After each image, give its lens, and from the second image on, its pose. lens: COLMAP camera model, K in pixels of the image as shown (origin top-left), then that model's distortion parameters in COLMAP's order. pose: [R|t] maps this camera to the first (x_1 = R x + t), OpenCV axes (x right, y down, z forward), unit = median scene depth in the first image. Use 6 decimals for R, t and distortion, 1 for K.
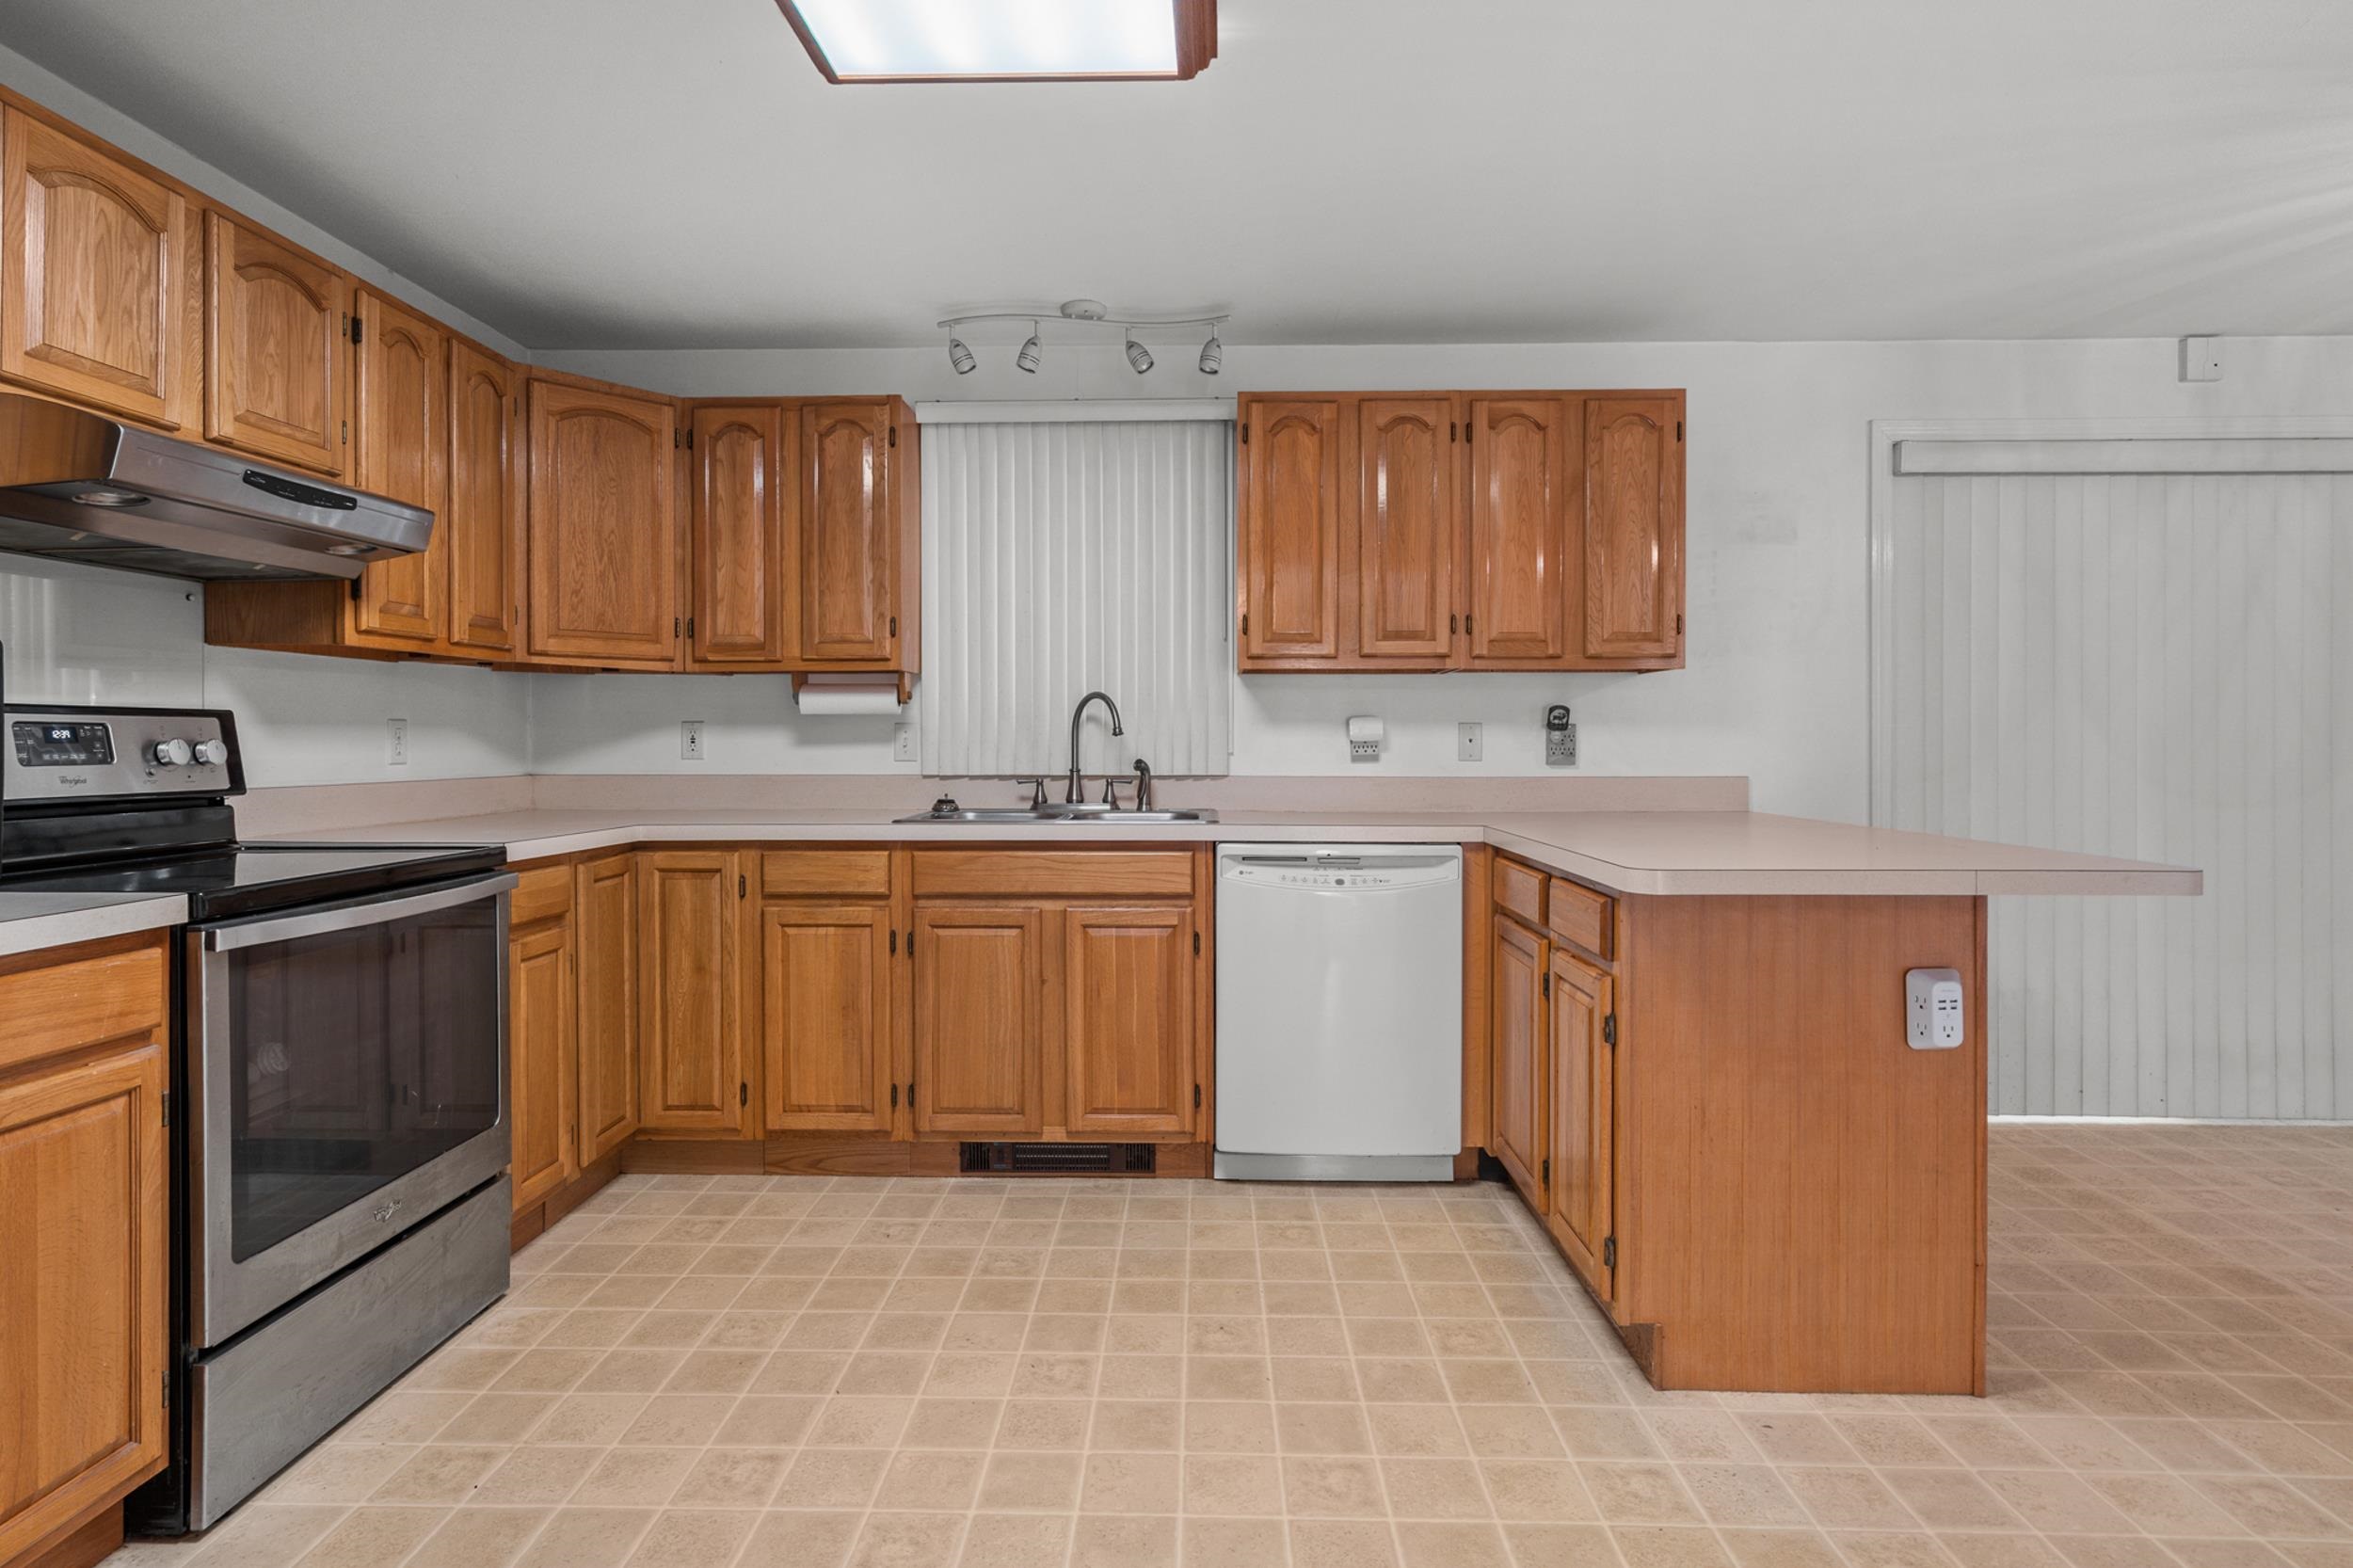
lens RADIAL K [[1218.4, 0, 1164.5], [0, 1218.4, 748.4], [0, 0, 1]] dist [0.002414, 0.001064]
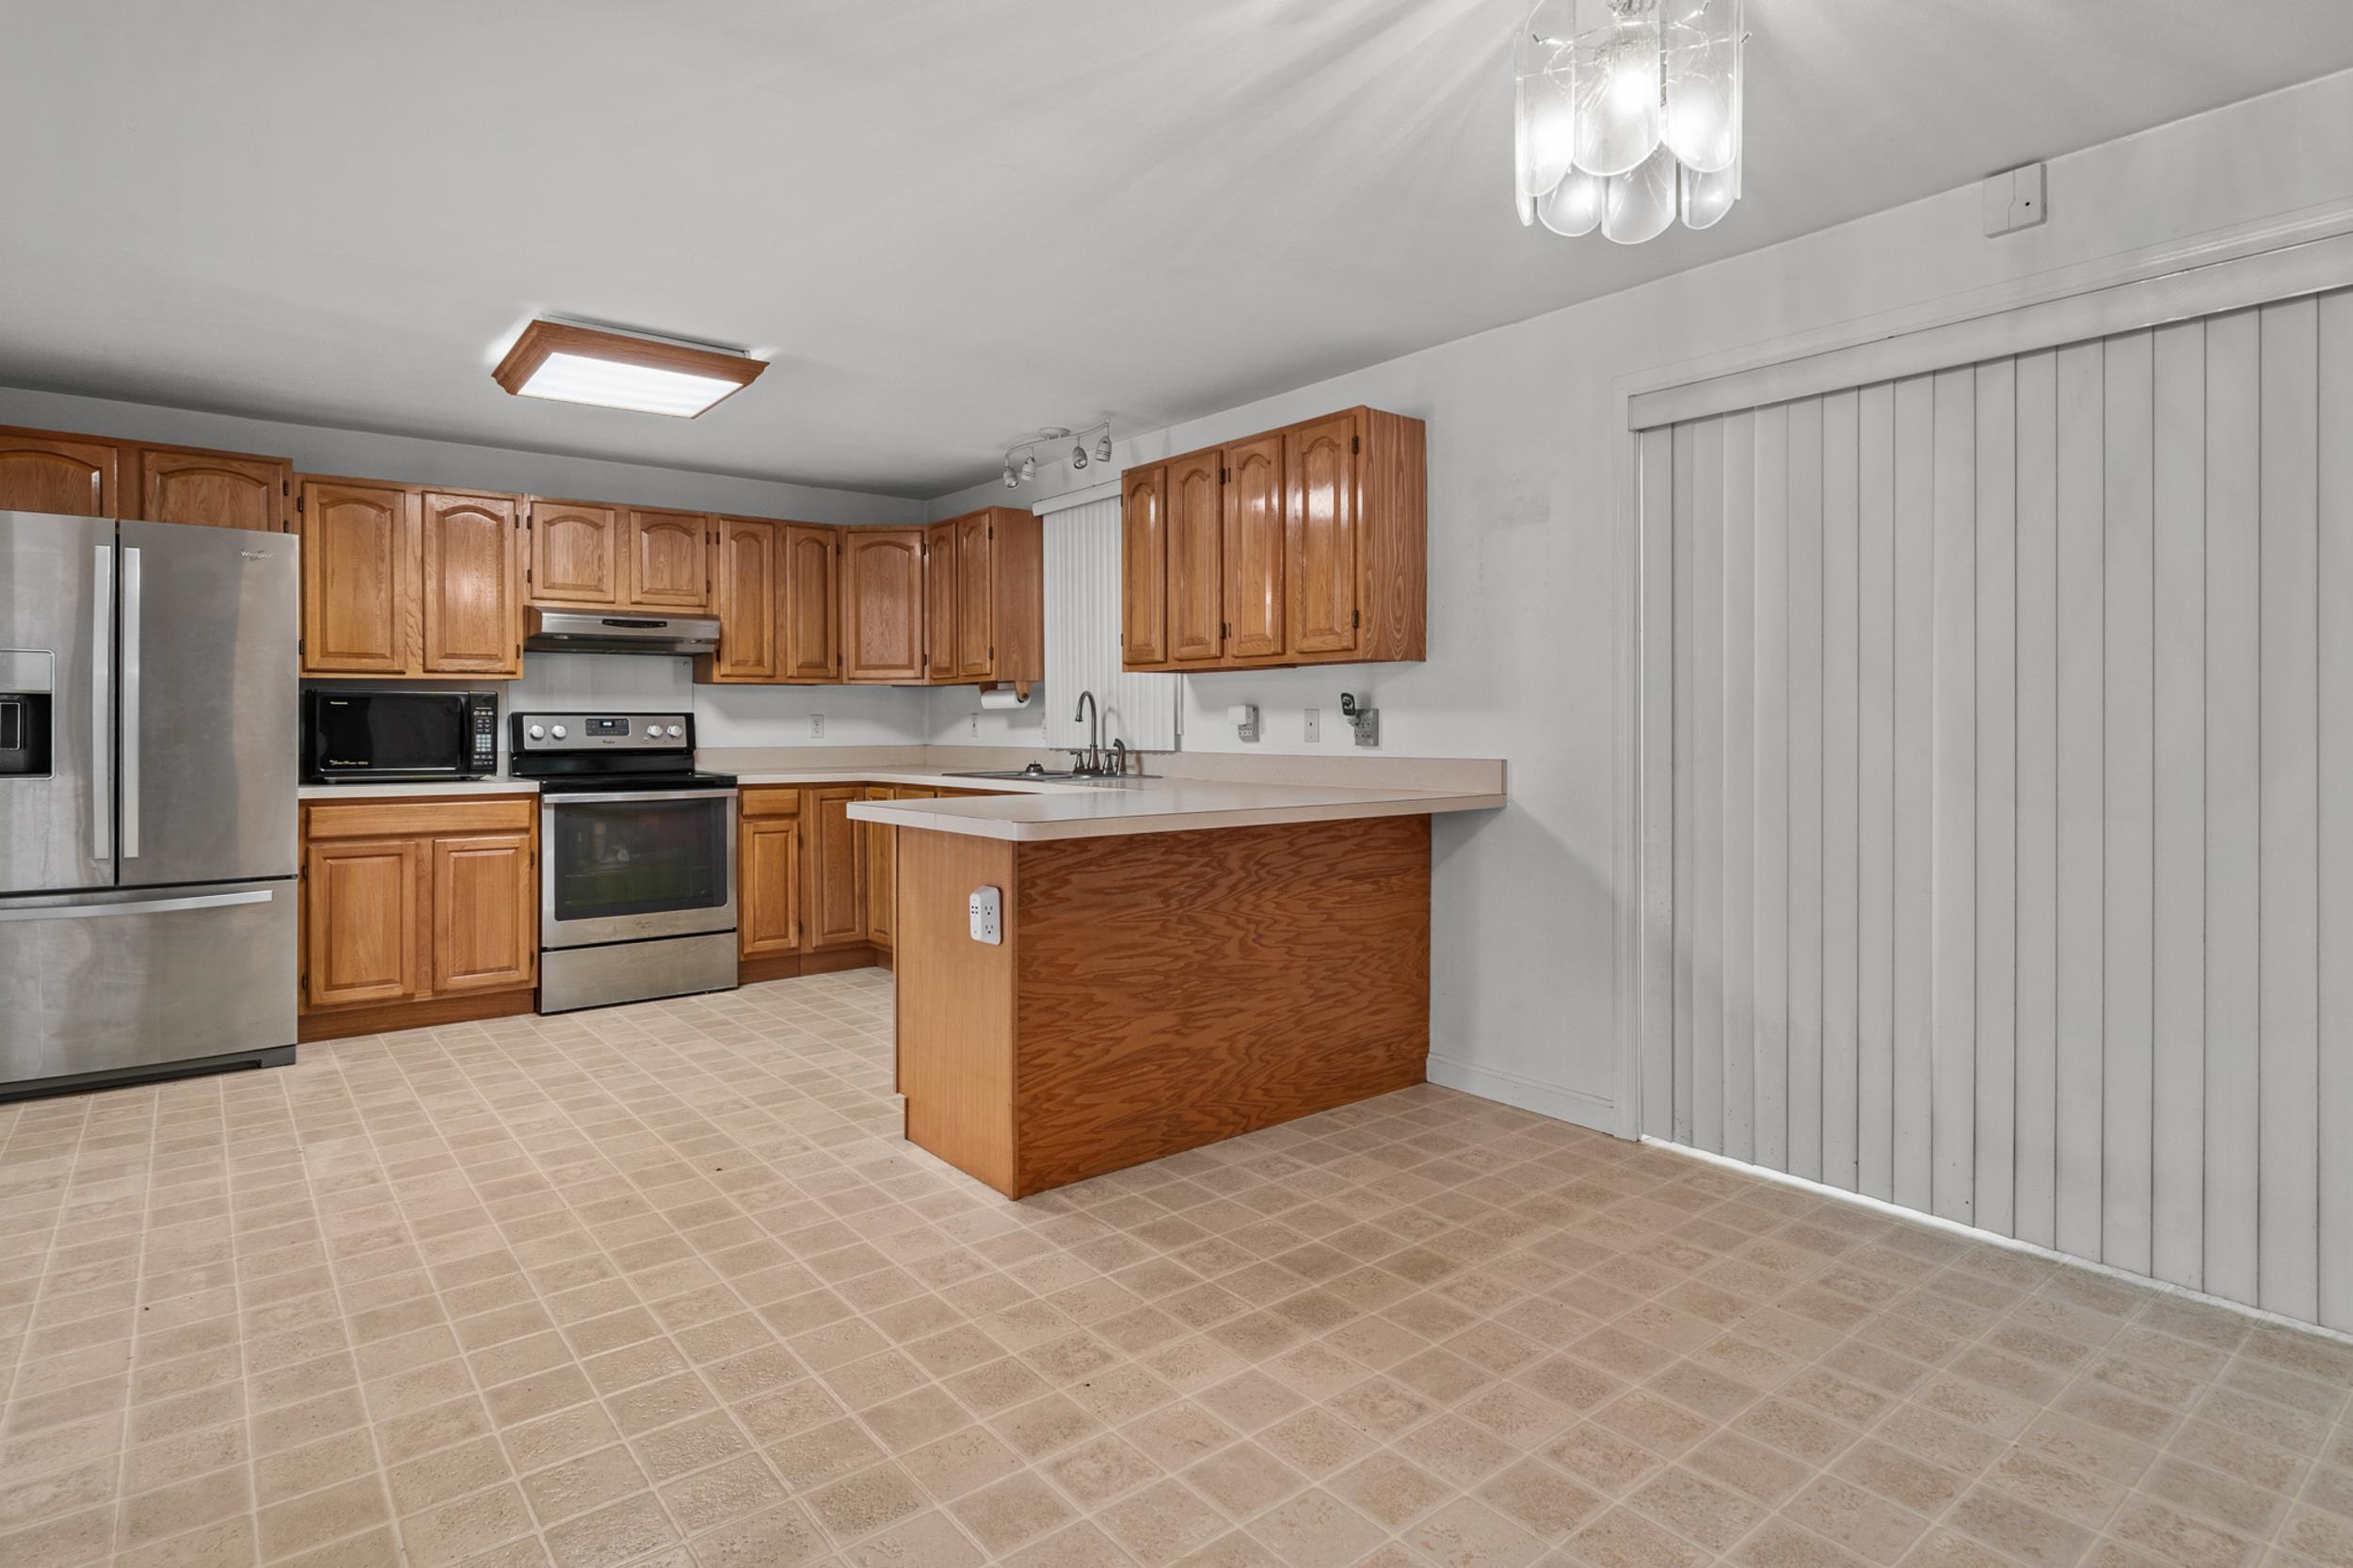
lens RADIAL K [[1226.2, 0, 1173.2], [0, 1226.2, 729.5], [0, 0, 1]] dist [0.000723, 0.002309]
pose [[0.647604, 0.001626, -0.761975, 1.259020], [-0.002292, 0.999997, 0.000186, -0.001773], [0.761973, 0.001625, 0.647606, 0.163507]]
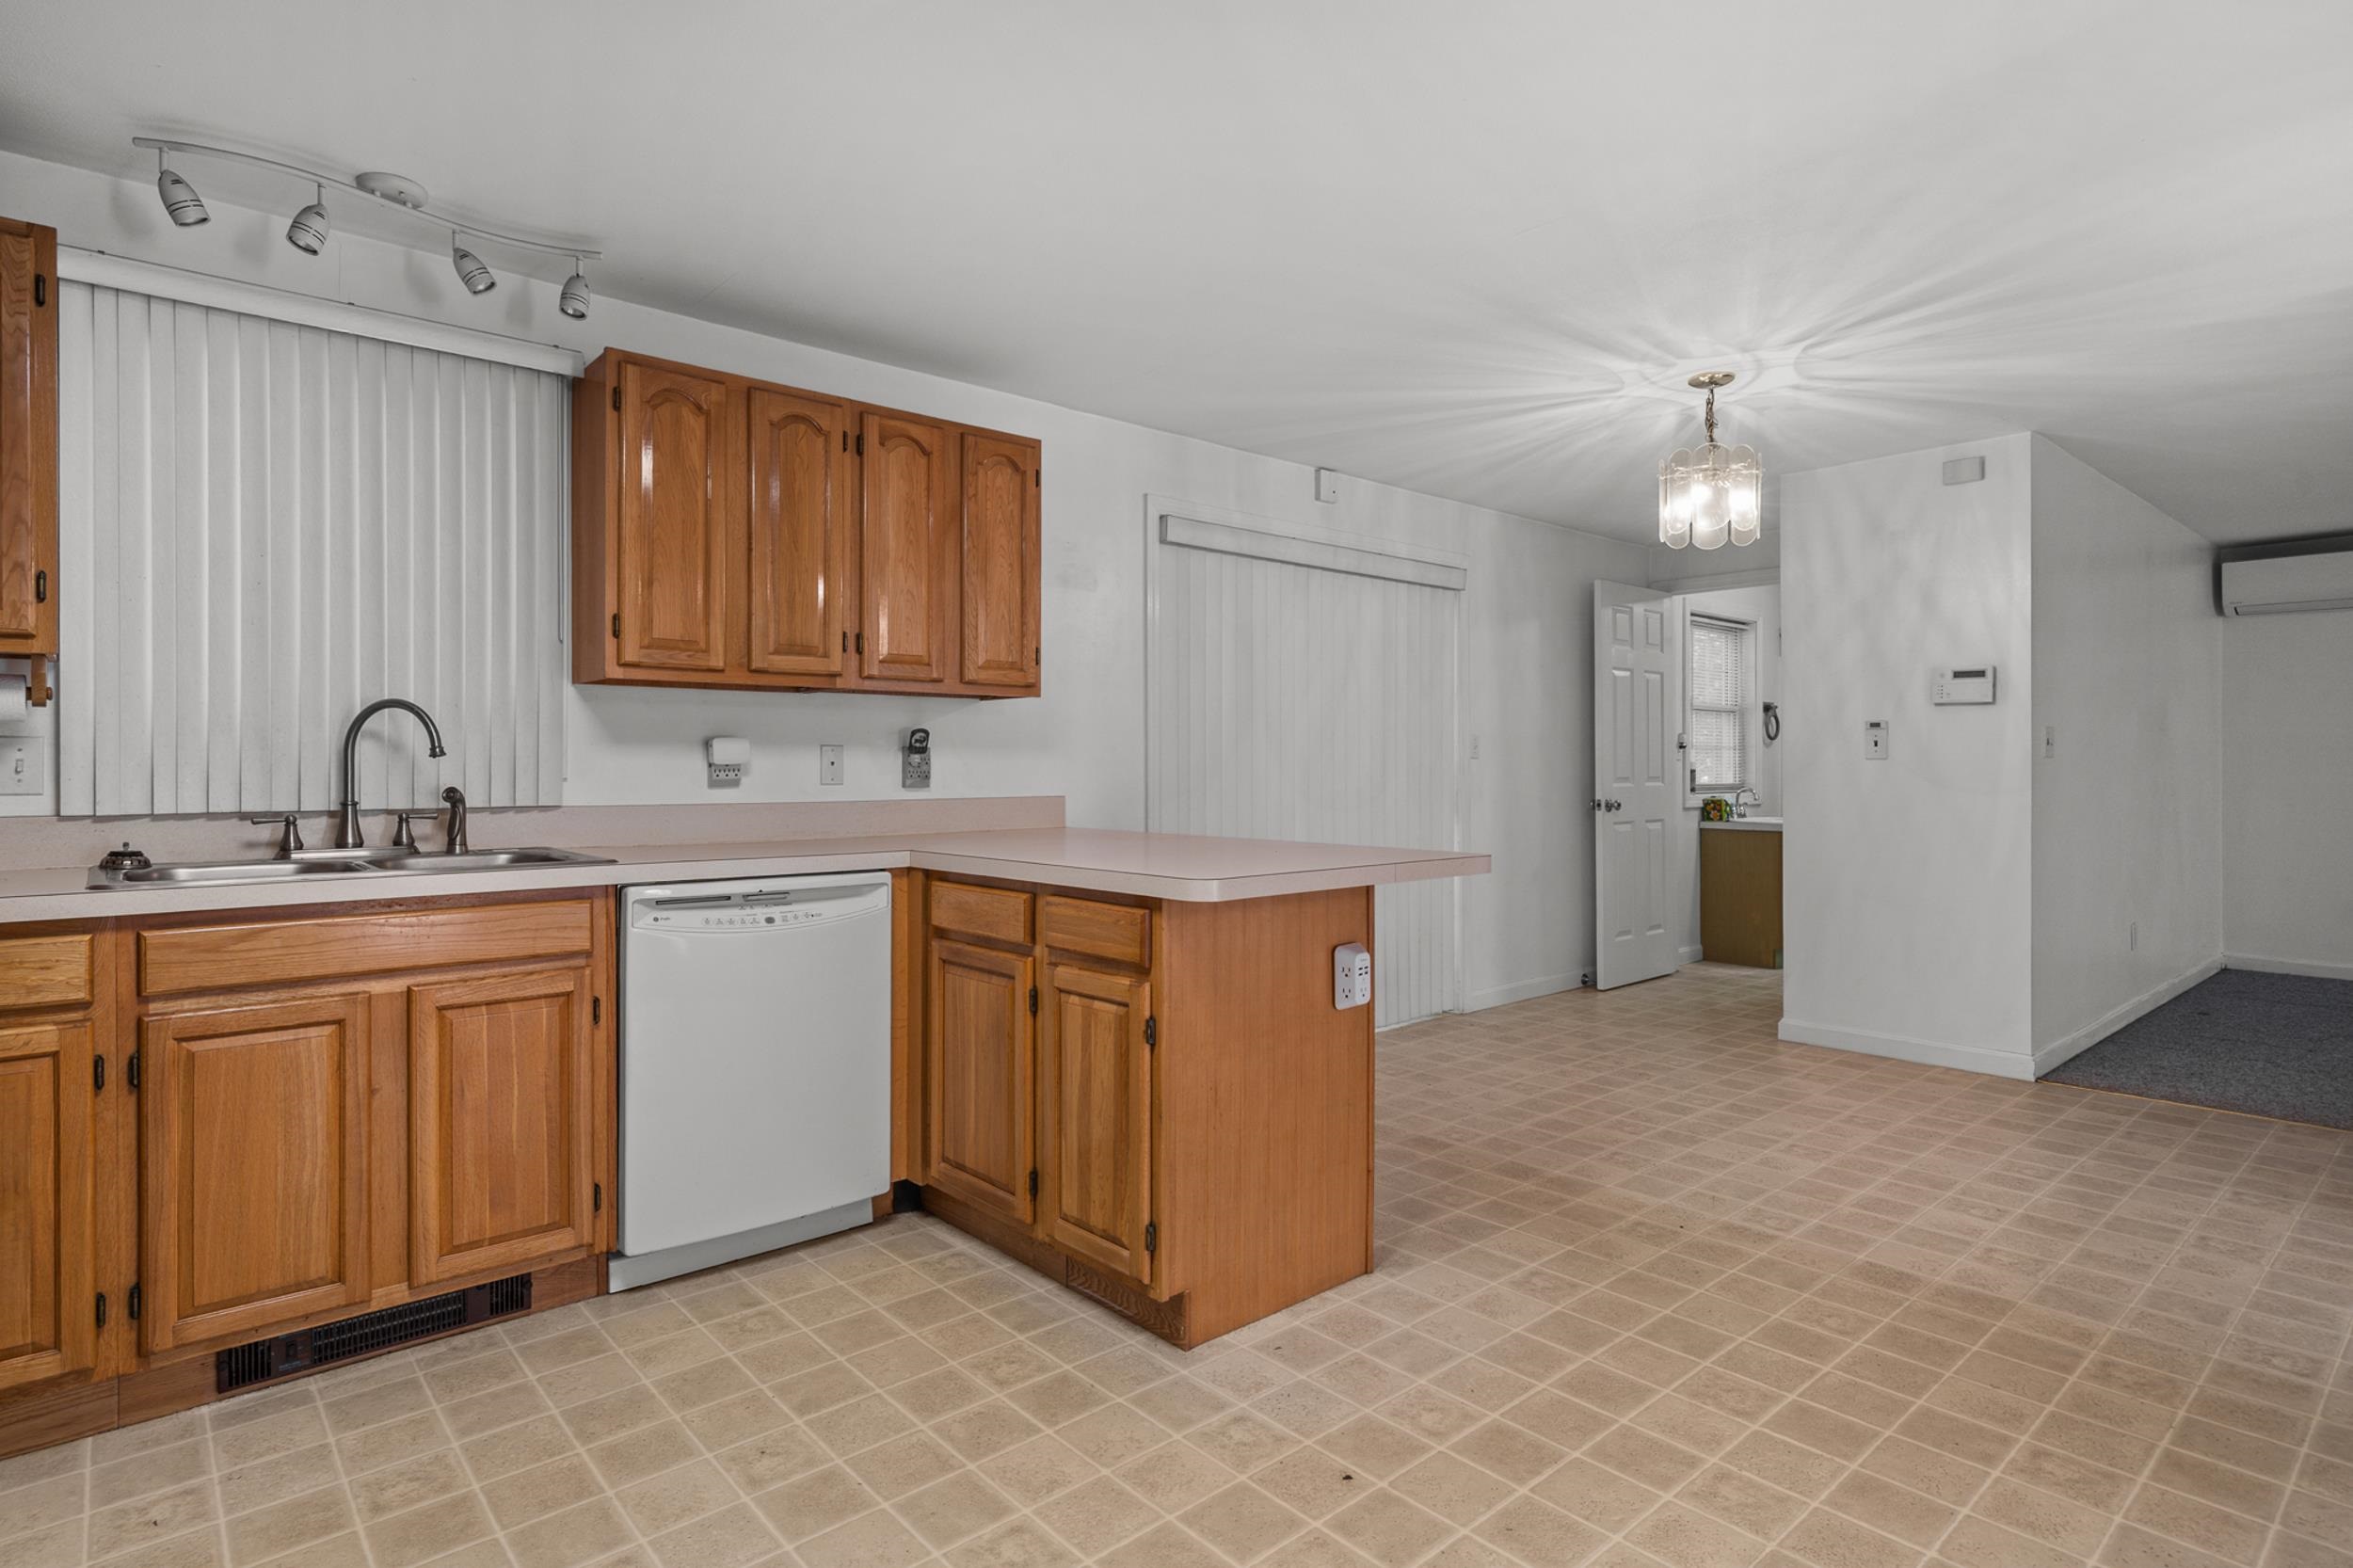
lens RADIAL K [[1213.3, 0, 1168.4], [0, 1213.3, 768.5], [0, 0, 1]] dist [0.001751, 0.000534]
pose [[0.734563, -0.002038, 0.678537, -0.242326], [0.004829, 0.999986, -0.002224, 0.000959], [-0.678523, 0.004910, 0.734562, 0.138570]]
